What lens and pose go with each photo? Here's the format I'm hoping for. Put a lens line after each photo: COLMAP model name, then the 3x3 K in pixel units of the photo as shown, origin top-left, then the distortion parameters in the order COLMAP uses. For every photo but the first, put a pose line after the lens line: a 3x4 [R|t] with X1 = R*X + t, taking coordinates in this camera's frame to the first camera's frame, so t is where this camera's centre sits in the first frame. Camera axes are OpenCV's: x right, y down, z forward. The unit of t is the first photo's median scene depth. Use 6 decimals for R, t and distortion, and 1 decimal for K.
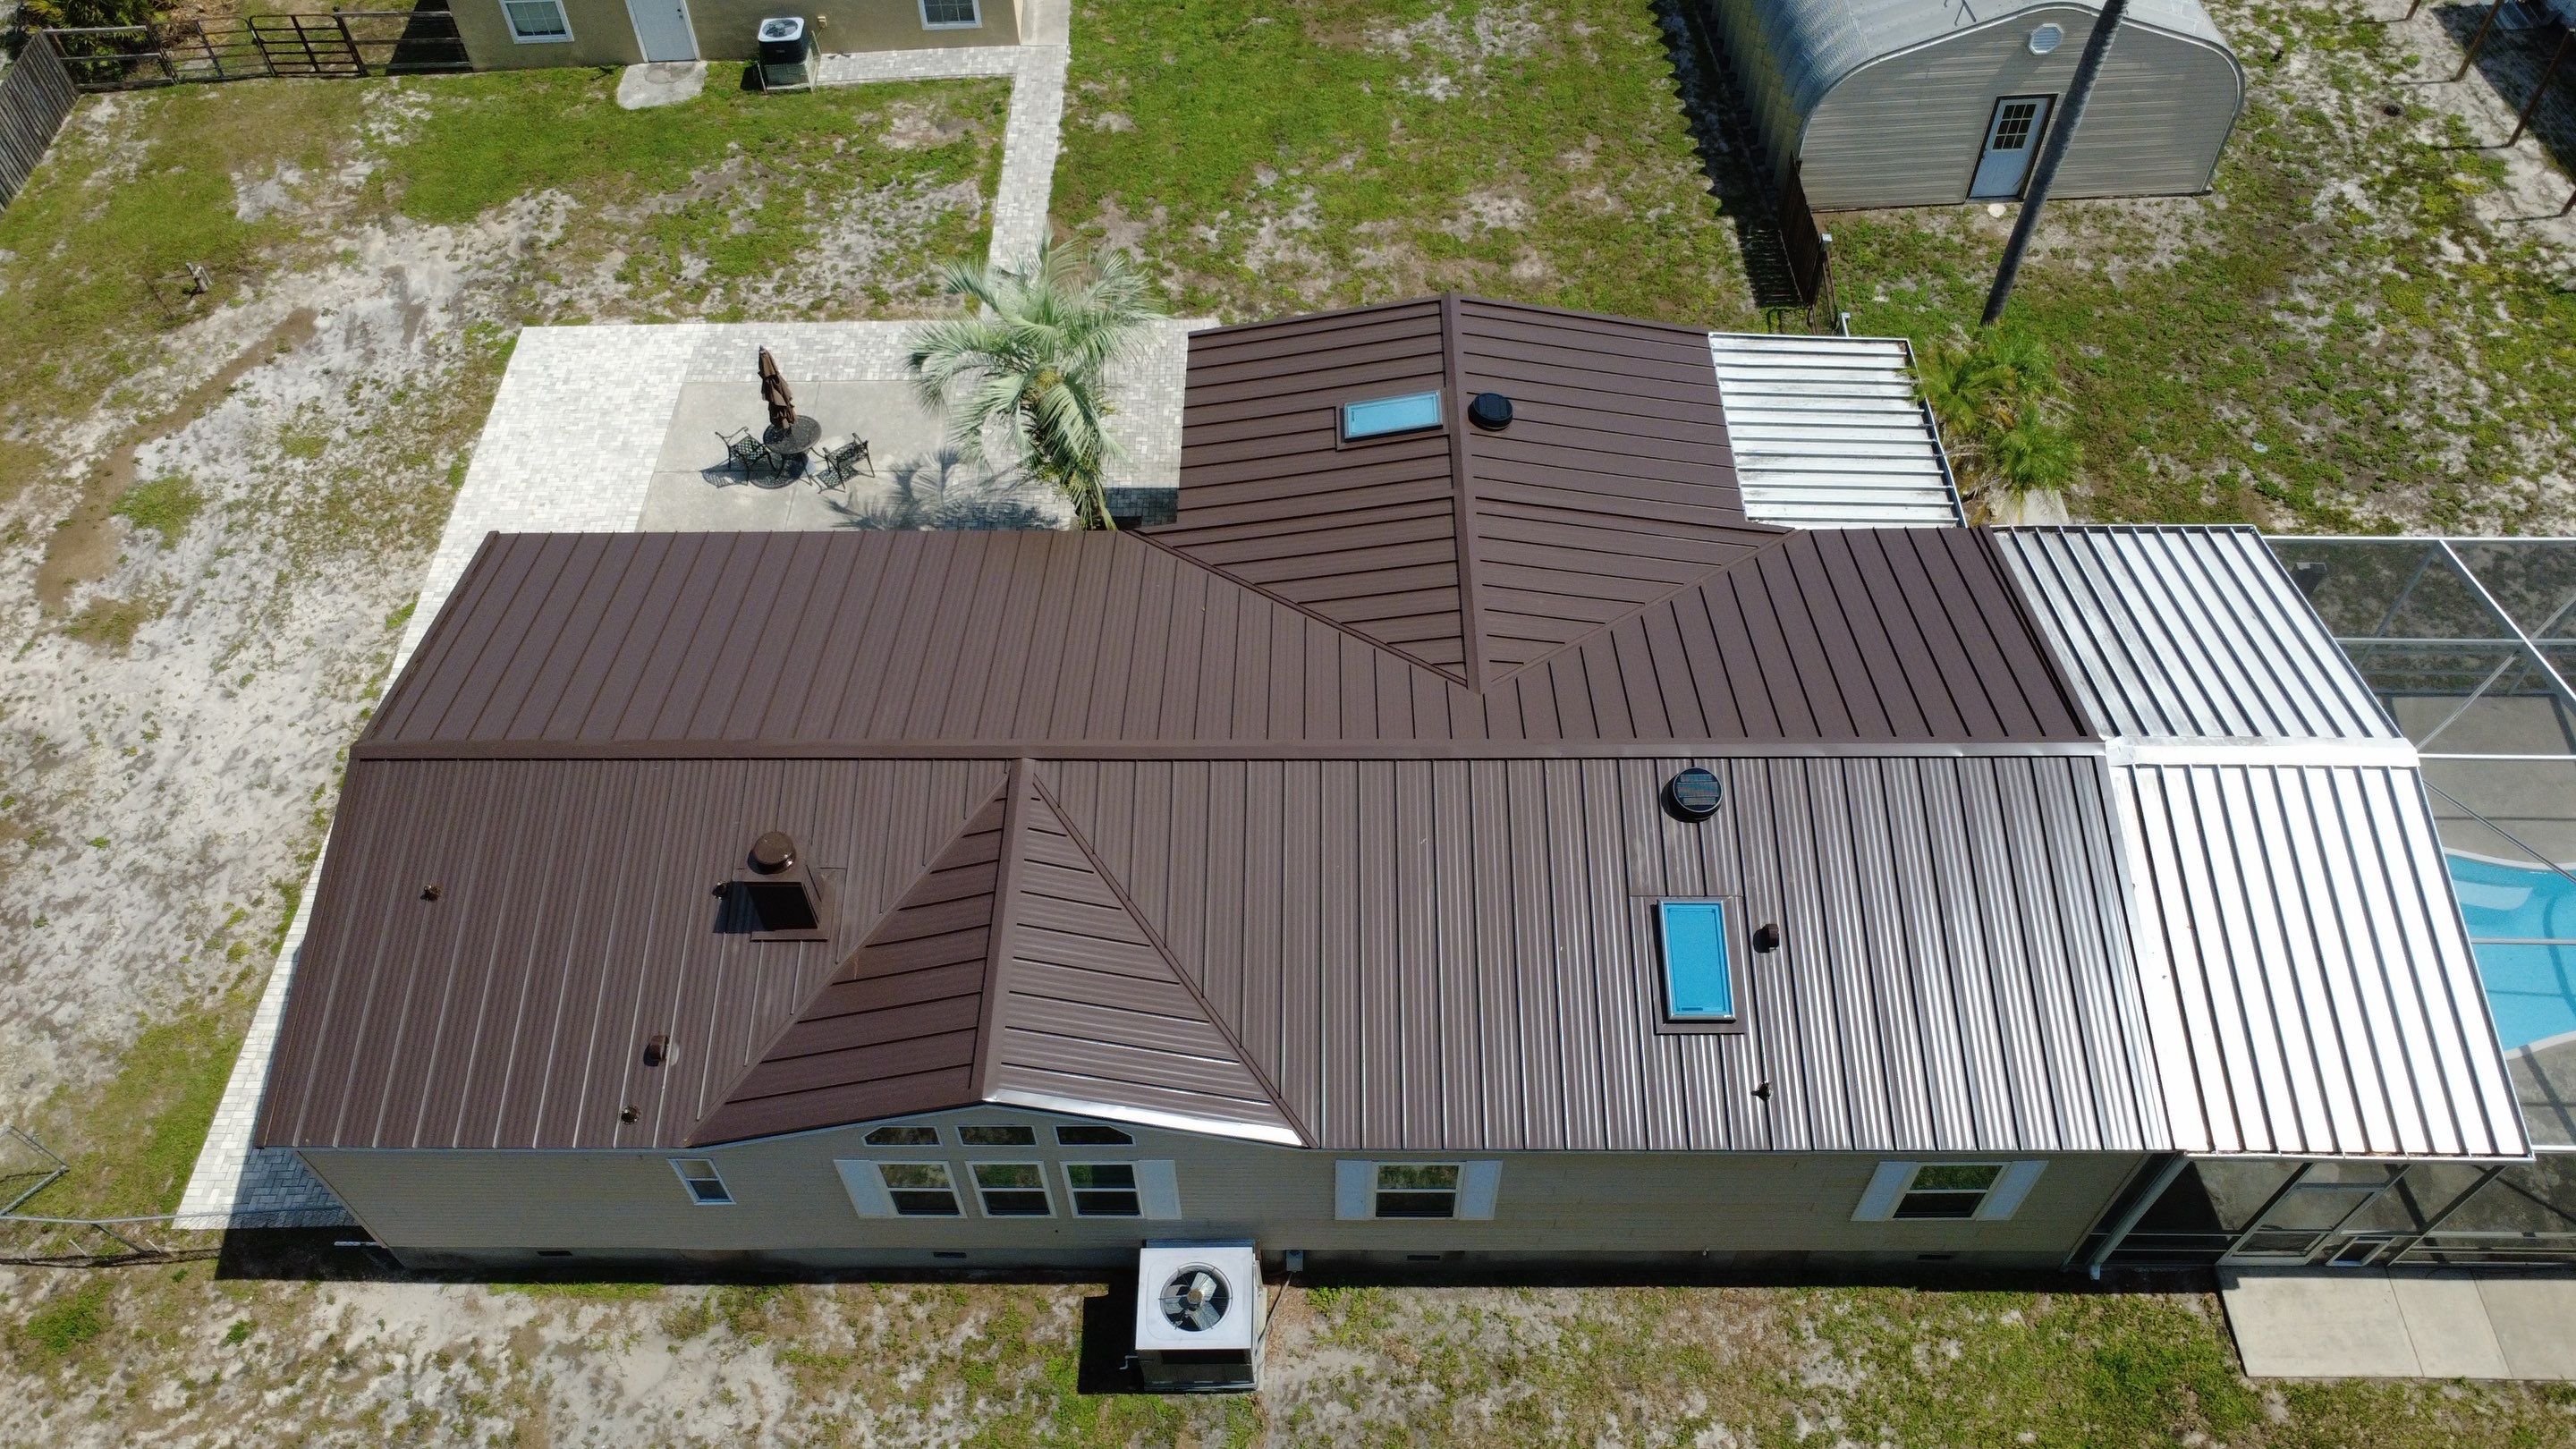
lens RADIAL K [[1870.6, 0, 1283.8], [0, 1870.6, 731.2], [0, 0, 1]] dist [0.000006, 0.003774]
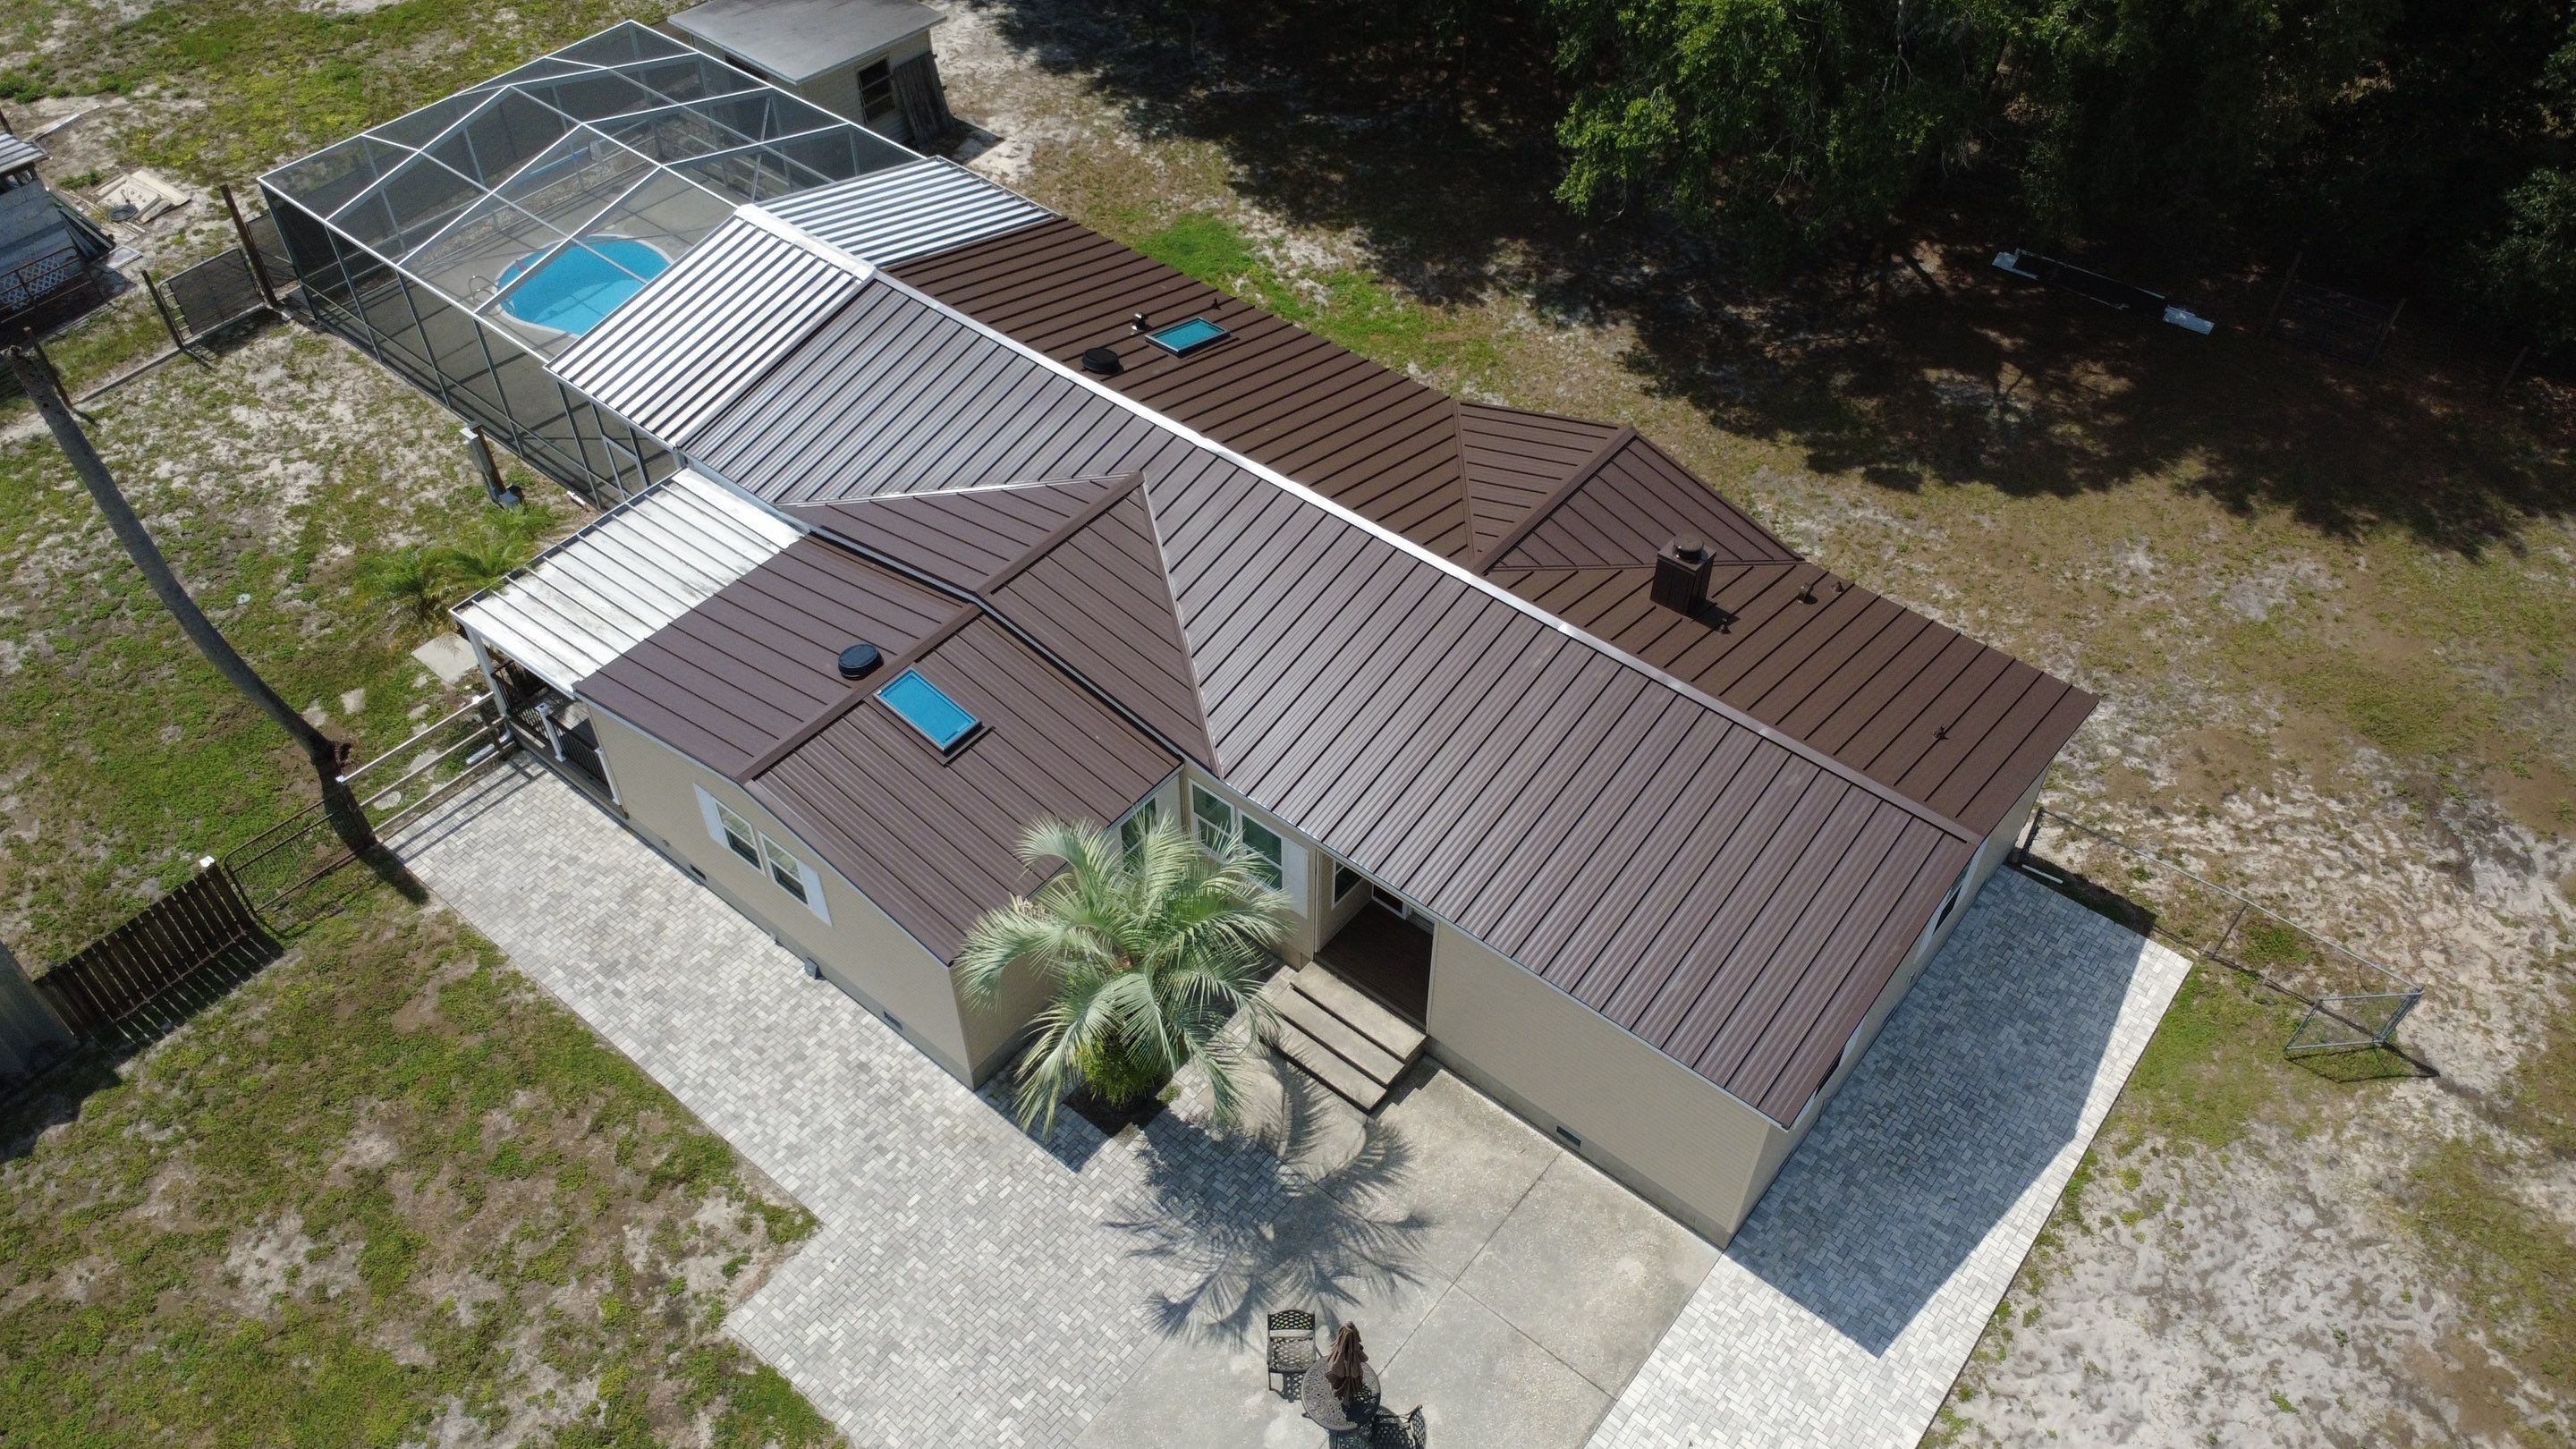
lens RADIAL K [[1870.6, 0, 1285.0], [0, 1870.6, 730.5], [0, 0, 1]] dist [0.000006, 0.003774]
pose [[-0.781080, -0.438875, 0.444188, -0.504055], [0.493786, 0.001302, 0.869582, -0.884304], [-0.382216, 0.898547, 0.215694, 0.689025]]
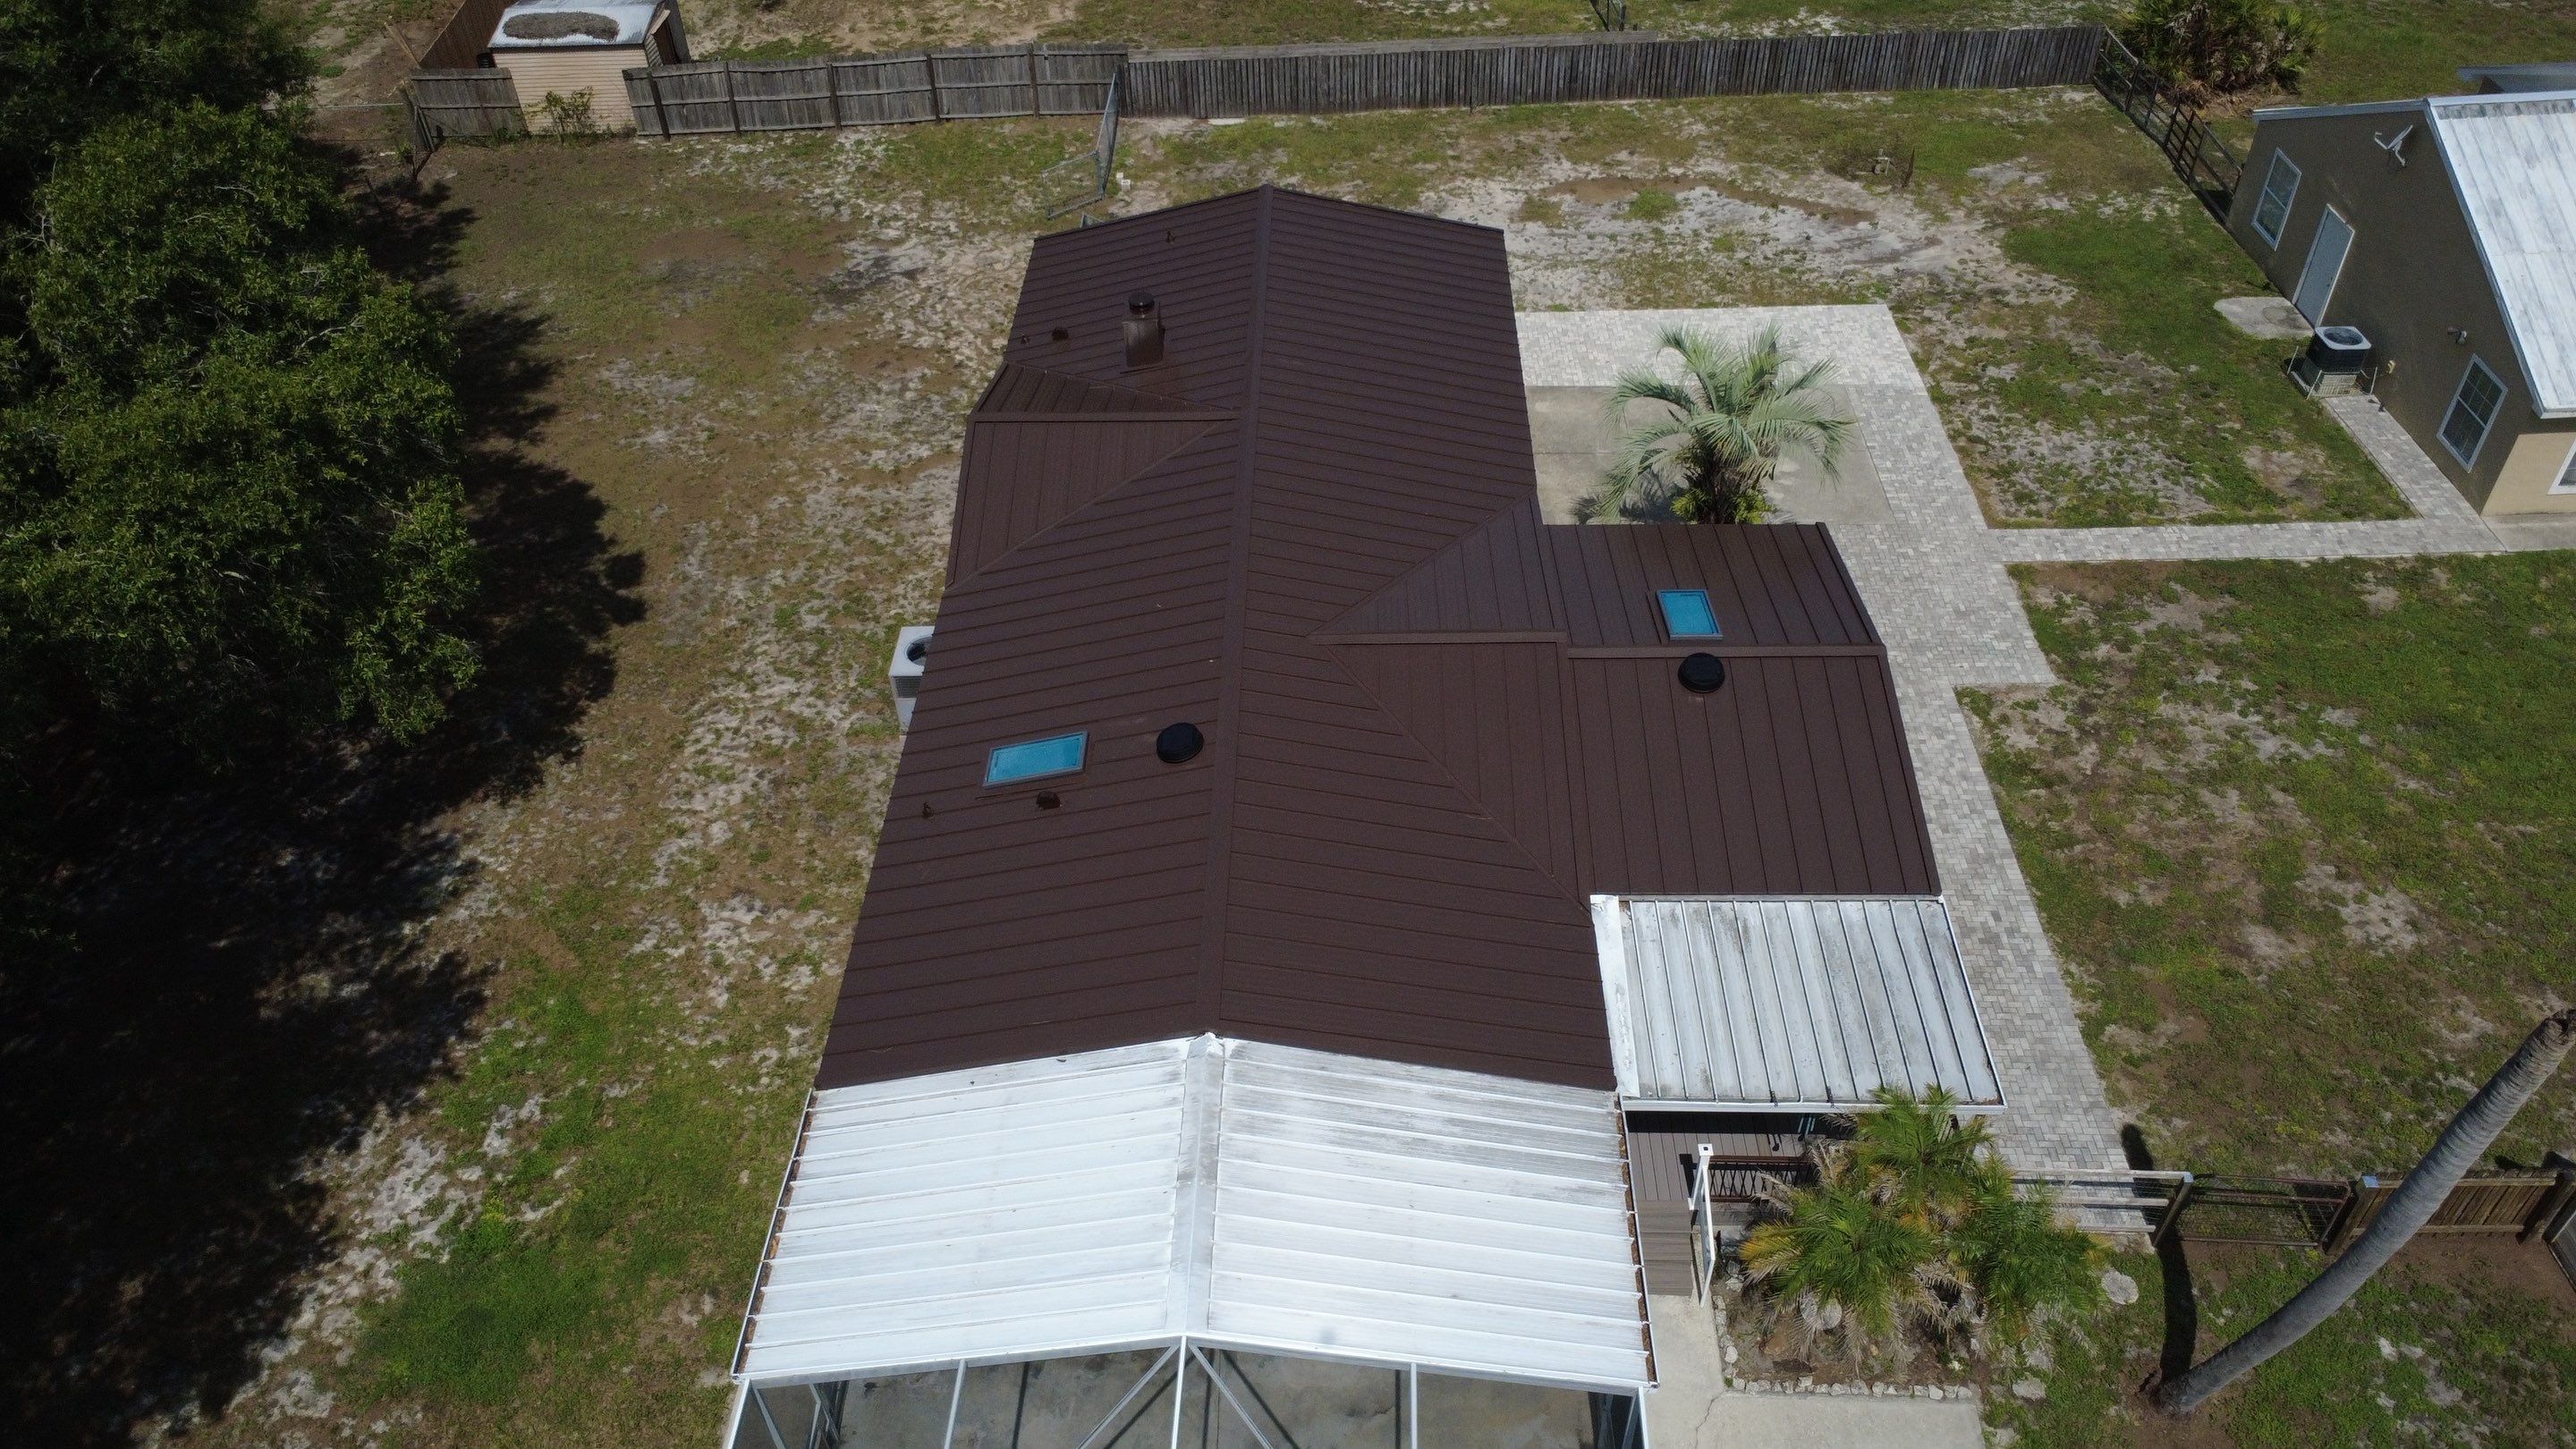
lens RADIAL K [[1870.6, 0, 1283.0], [0, 1870.6, 729.1], [0, 0, 1]] dist [0.000006, 0.003774]
pose [[-0.014996, 0.682128, -0.731079, 0.804640], [-0.760989, 0.466492, 0.450866, -0.408444], [0.648591, 0.563105, 0.512096, 0.352501]]
